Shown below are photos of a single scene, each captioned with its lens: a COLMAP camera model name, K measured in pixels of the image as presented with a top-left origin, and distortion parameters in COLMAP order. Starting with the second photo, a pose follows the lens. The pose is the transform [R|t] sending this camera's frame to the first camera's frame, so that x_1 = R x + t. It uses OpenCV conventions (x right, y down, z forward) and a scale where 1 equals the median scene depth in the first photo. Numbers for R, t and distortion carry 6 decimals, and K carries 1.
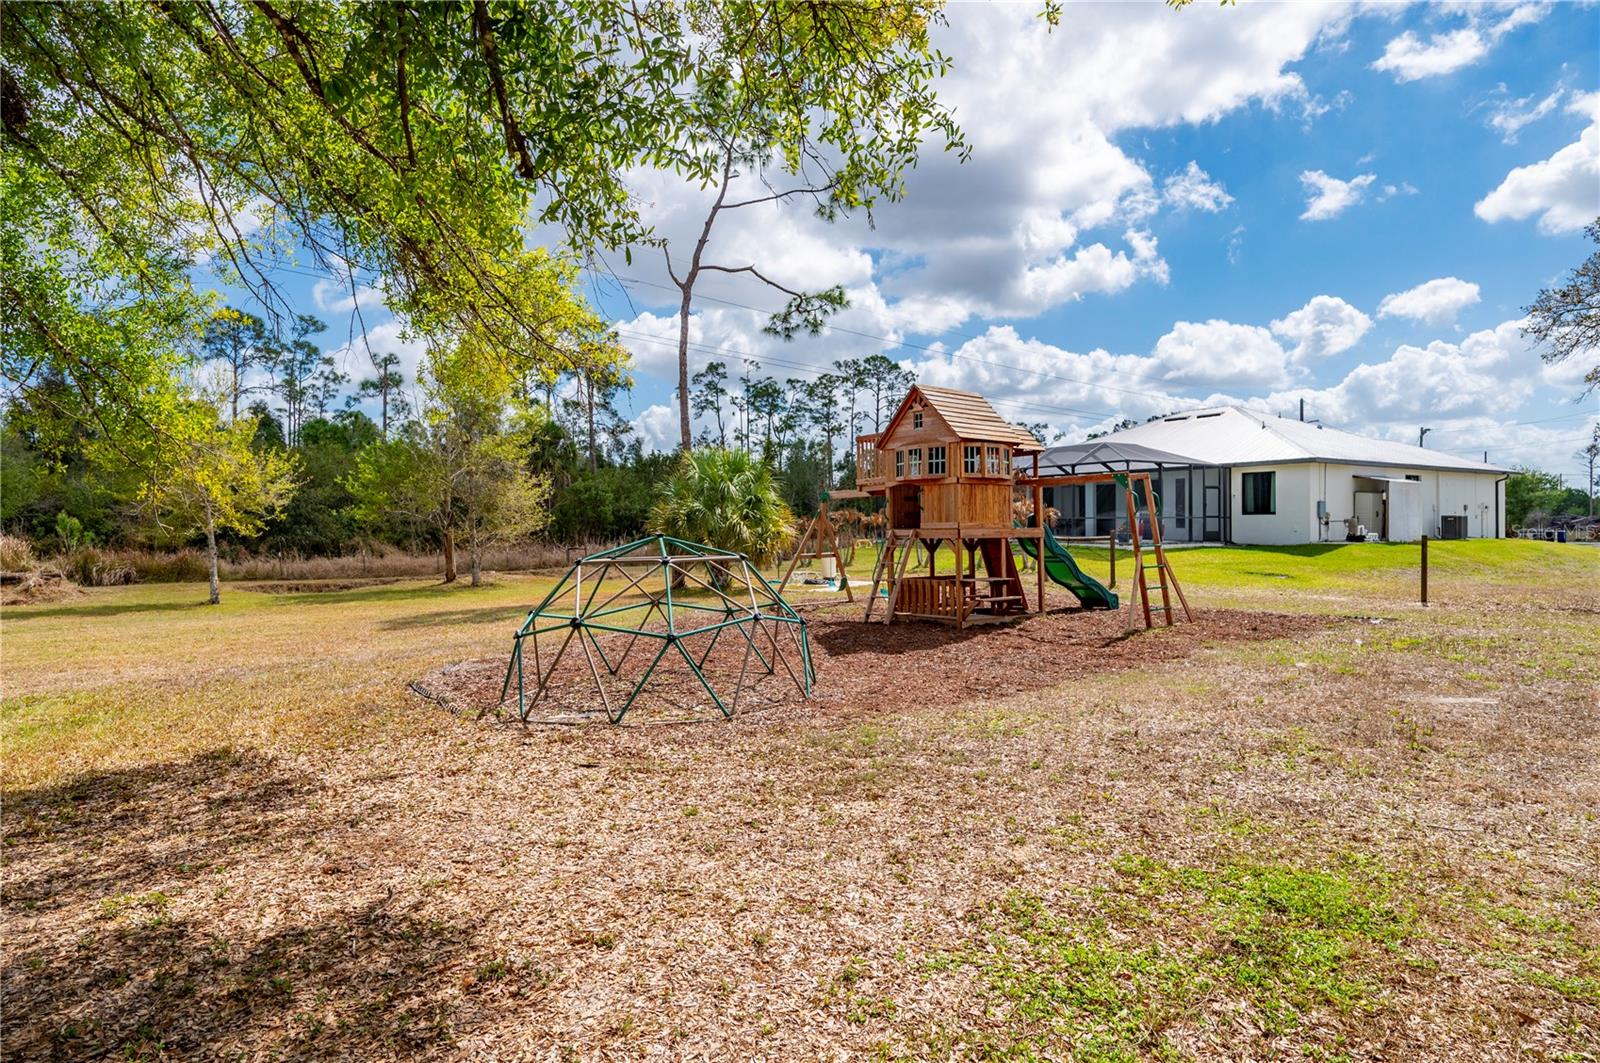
lens RADIAL K [[885.4, 0, 801.3], [0, 885.4, 534.4], [0, 0, 1]] dist [-0.023472, -0.000796]
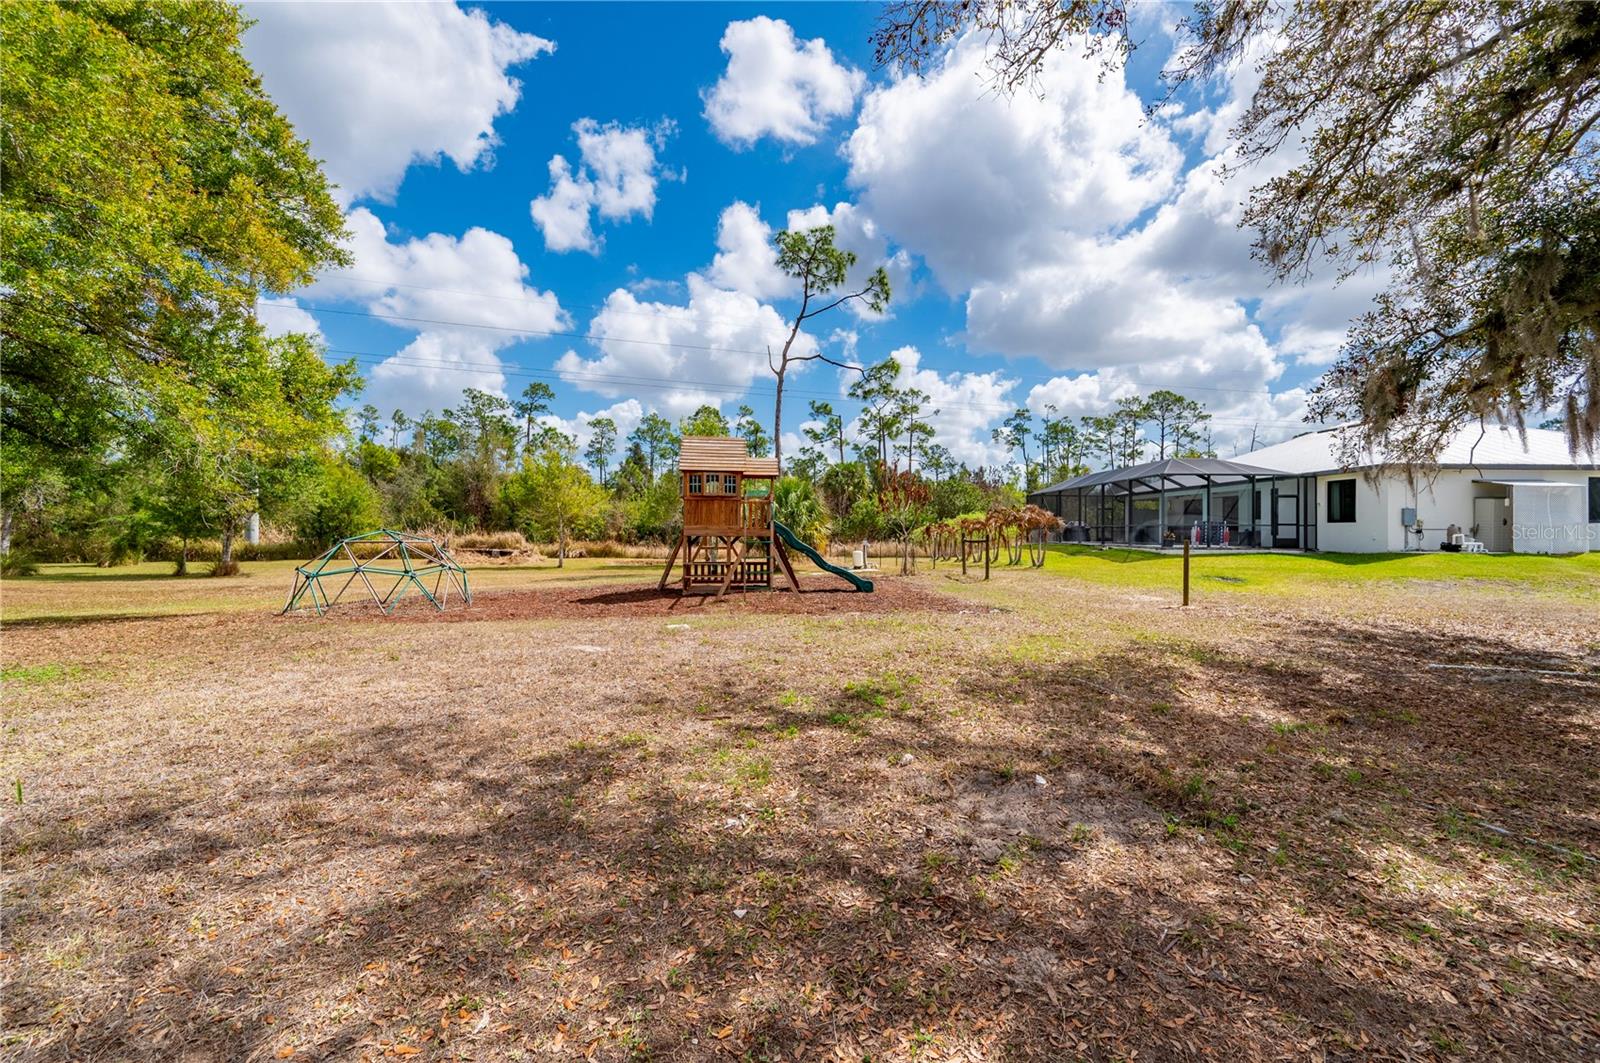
lens RADIAL K [[633.1, 0, 810.2], [0, 633.1, 536.6], [0, 0, 1]] dist [-0.000858, 0.000091]
pose [[0.851063, 0.012178, -0.524923, 0.376713], [-0.013693, 0.999906, 0.000996, 0.000914], [0.524886, 0.006340, 0.851149, 0.069575]]
